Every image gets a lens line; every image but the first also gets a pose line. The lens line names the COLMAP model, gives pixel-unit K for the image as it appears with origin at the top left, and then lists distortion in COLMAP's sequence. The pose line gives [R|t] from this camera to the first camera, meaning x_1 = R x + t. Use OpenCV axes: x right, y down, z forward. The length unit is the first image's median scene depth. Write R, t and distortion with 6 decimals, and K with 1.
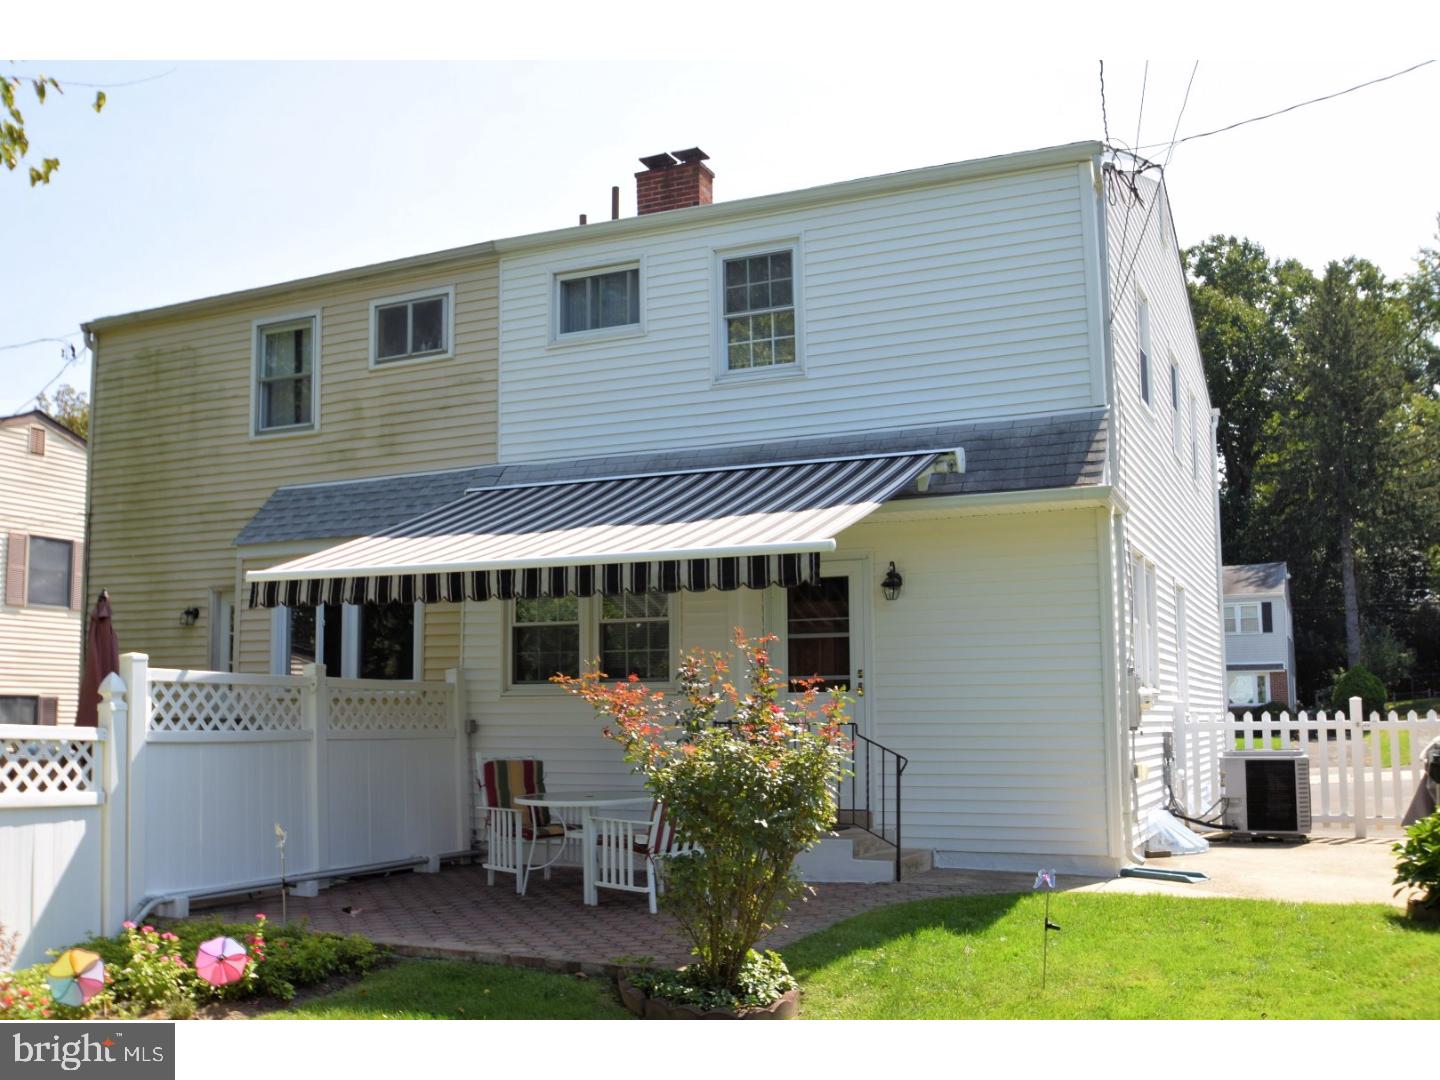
lens RADIAL K [[1359.7, 0, 720.0], [0, 1359.7, 540.0], [0, 0, 1]] dist [-0.102692, -0.002176]
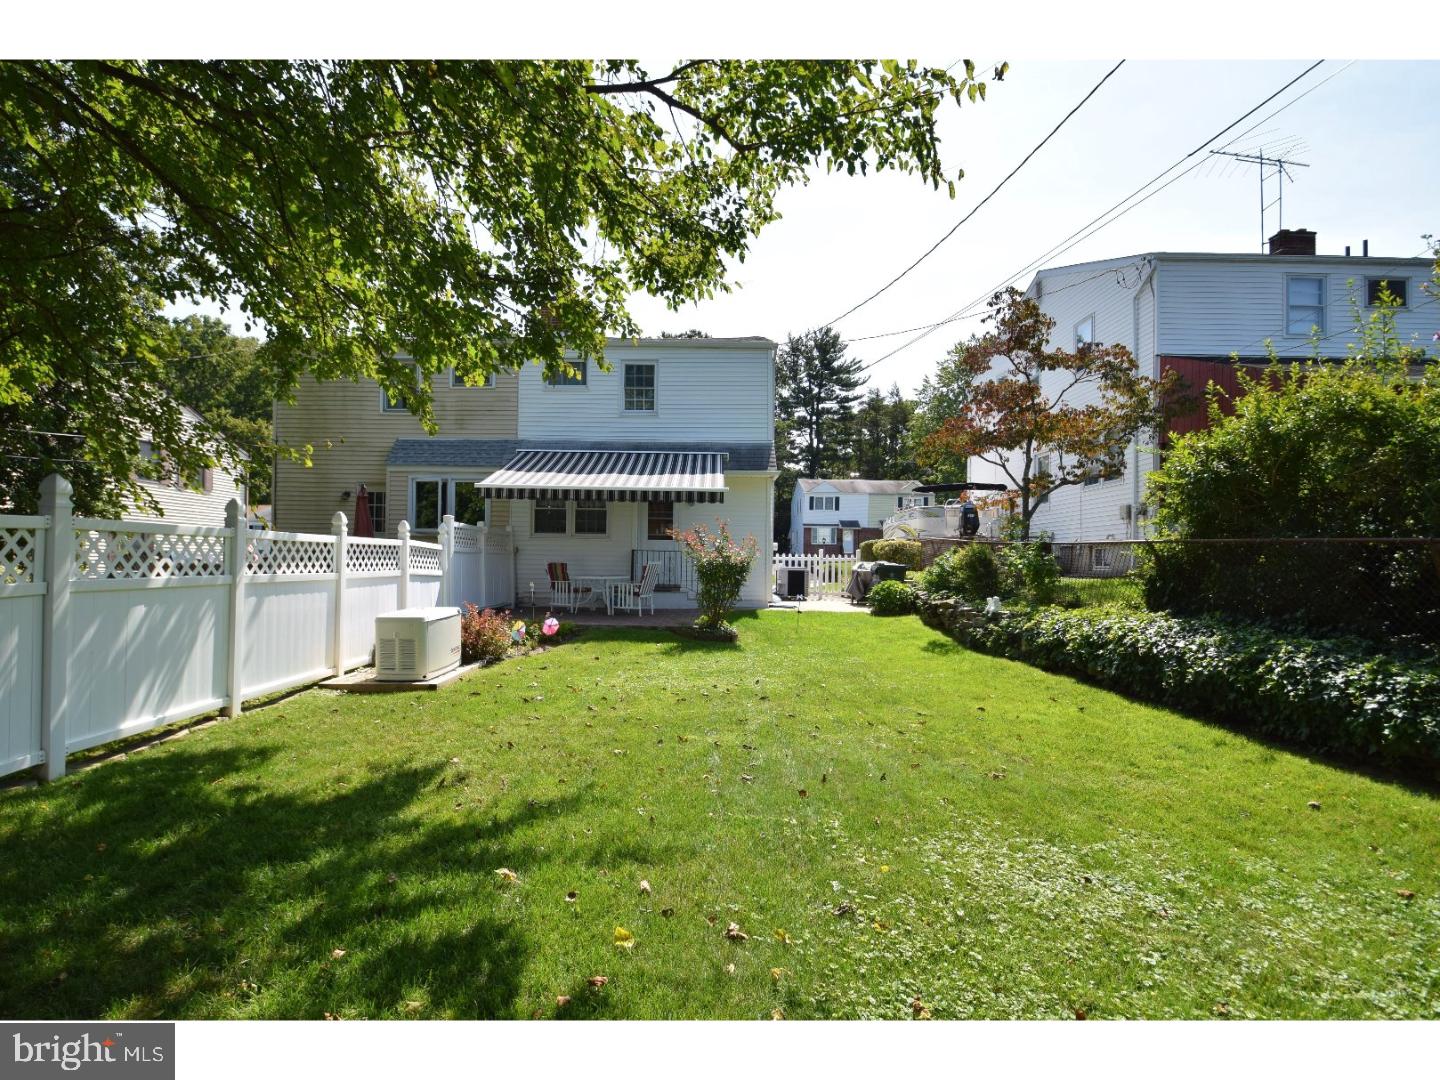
lens RADIAL K [[756.4, 0, 718.1], [0, 756.4, 558.2], [0, 0, 1]] dist [0.001113, 0.000270]
pose [[0.892027, 0.015940, 0.451702, -0.476038], [-0.068483, 0.992606, 0.100215, -0.007185], [-0.446765, -0.120328, 0.886523, -0.342214]]
